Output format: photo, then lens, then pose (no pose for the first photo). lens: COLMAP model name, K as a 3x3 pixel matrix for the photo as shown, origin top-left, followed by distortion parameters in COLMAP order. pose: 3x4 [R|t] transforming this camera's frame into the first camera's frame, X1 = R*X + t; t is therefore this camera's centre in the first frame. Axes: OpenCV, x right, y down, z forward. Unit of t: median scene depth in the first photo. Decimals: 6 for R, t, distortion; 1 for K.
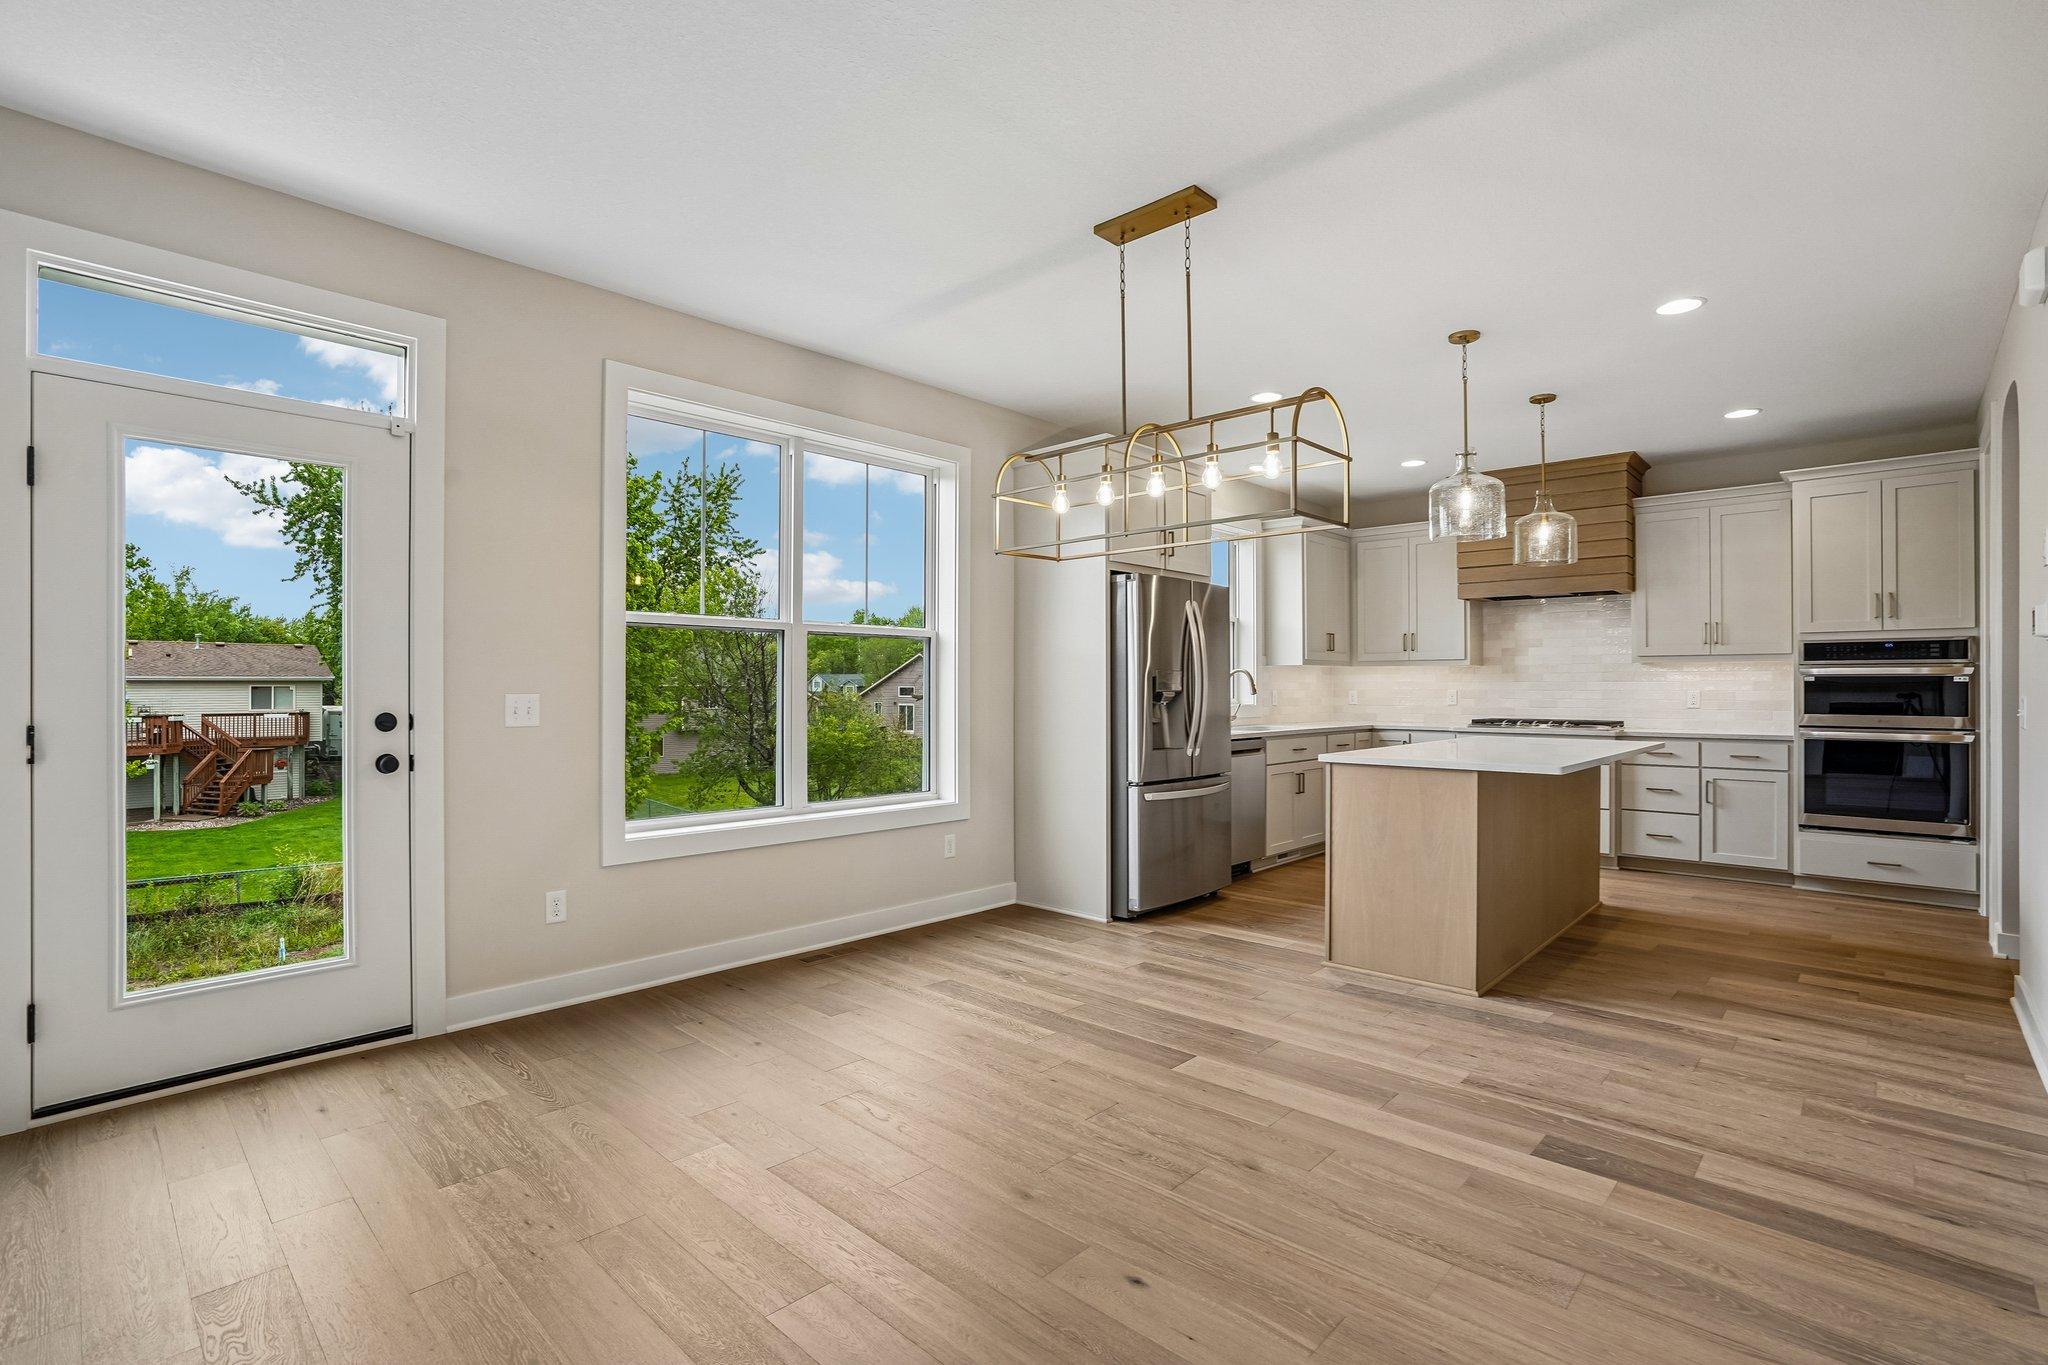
lens RADIAL K [[927.0, 0, 1027.1], [0, 927.0, 670.3], [0, 0, 1]] dist [-0.020901, 0.000430]
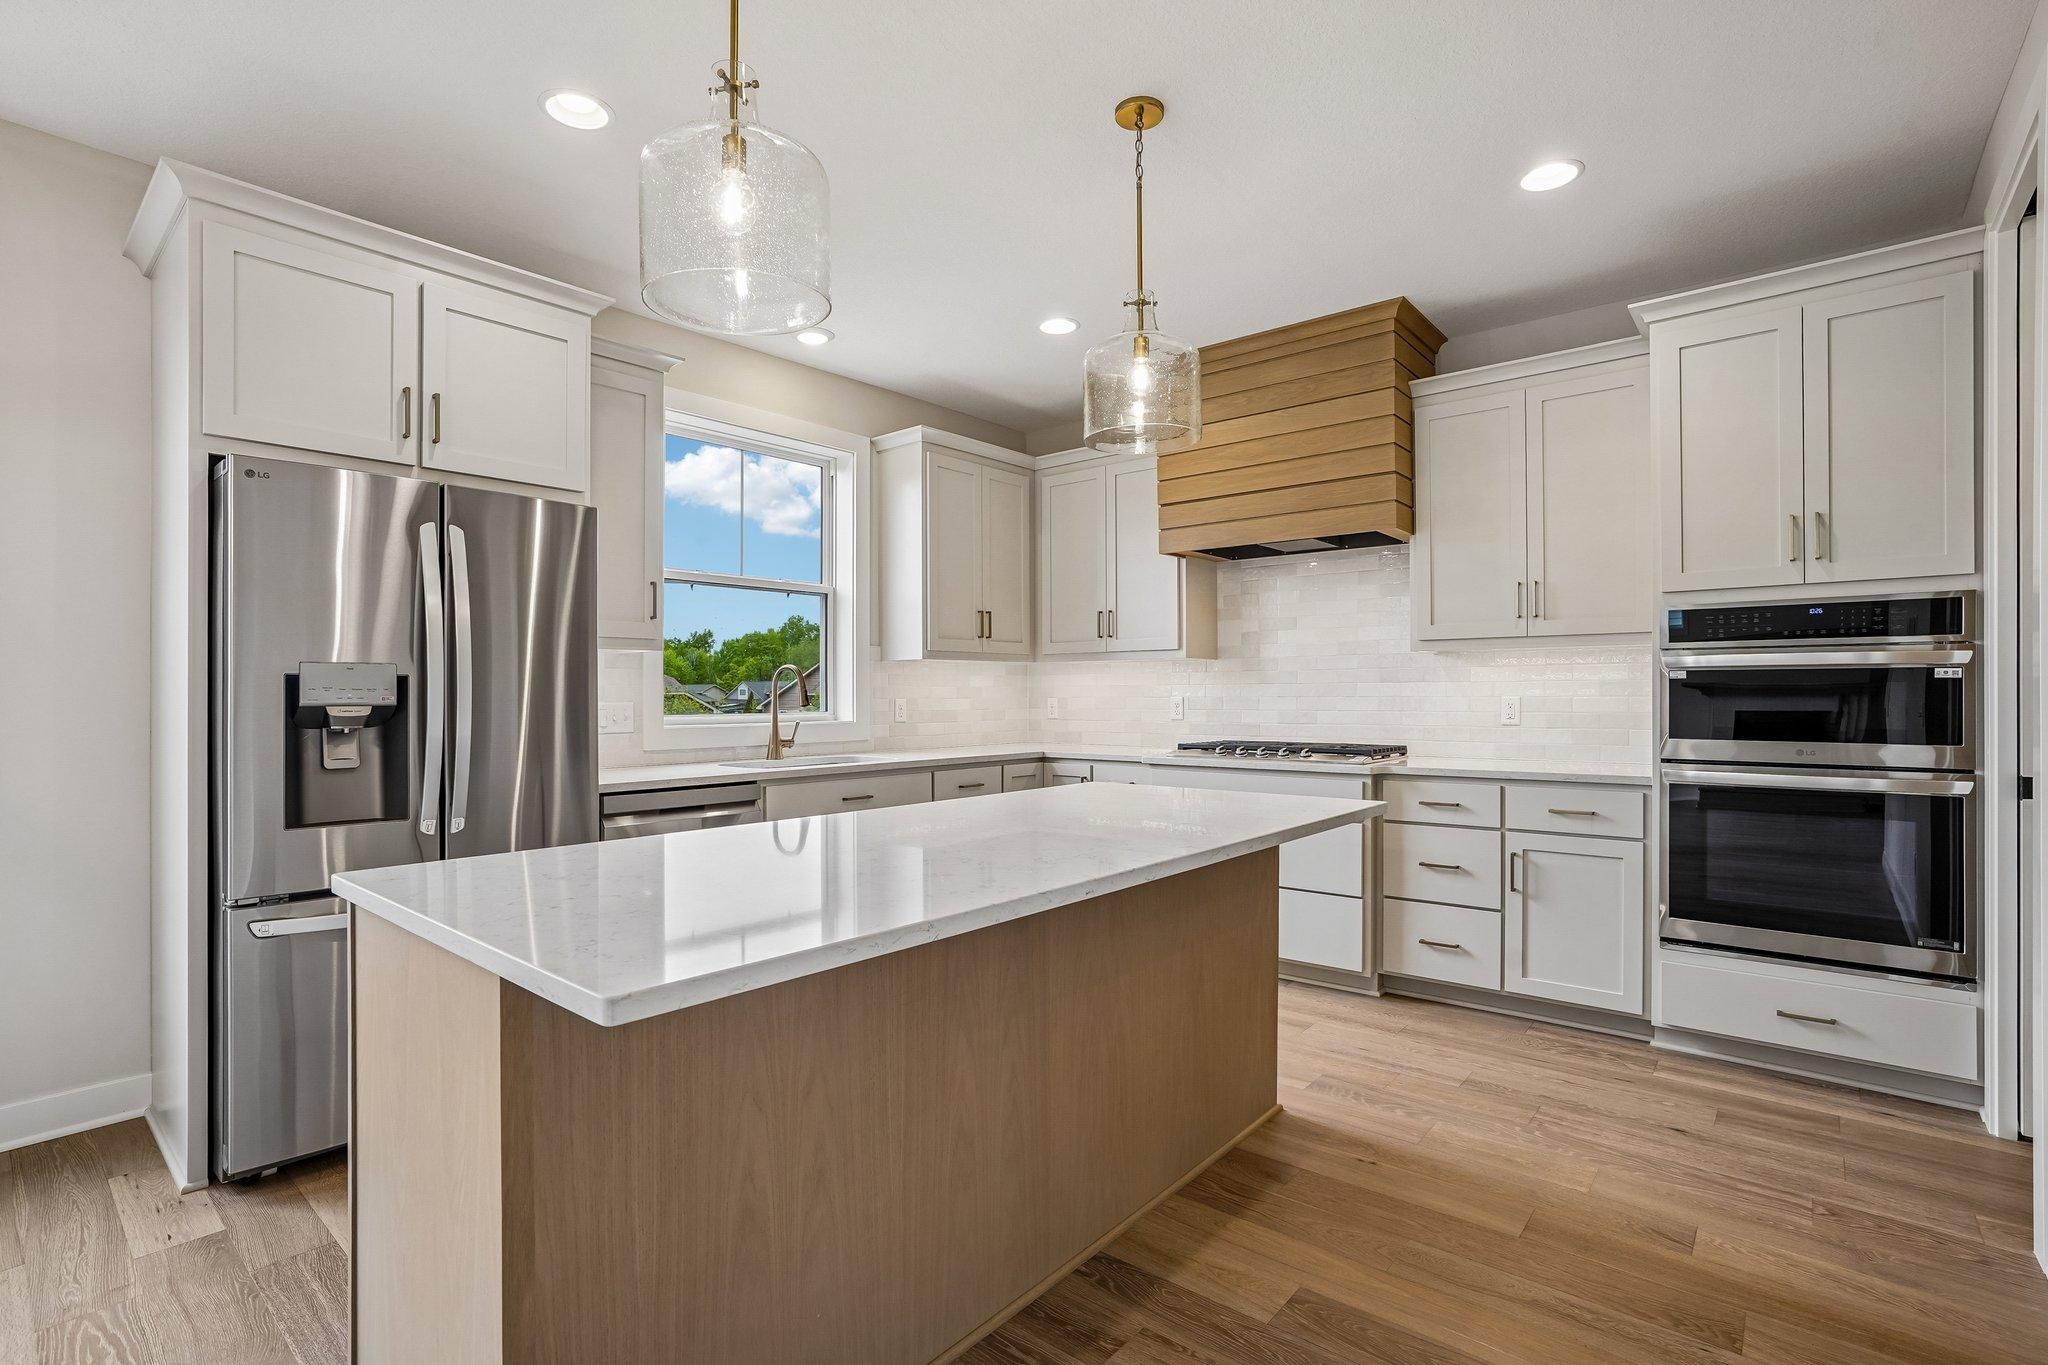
lens RADIAL K [[935.7, 0, 1022.9], [0, 935.7, 679.5], [0, 0, 1]] dist [-0.024568, 0.001685]
pose [[0.999299, -0.005003, 0.037097, 0.411820], [0.004893, 0.999983, 0.003081, 0.008050], [-0.037111, -0.002898, 0.999307, 0.425916]]
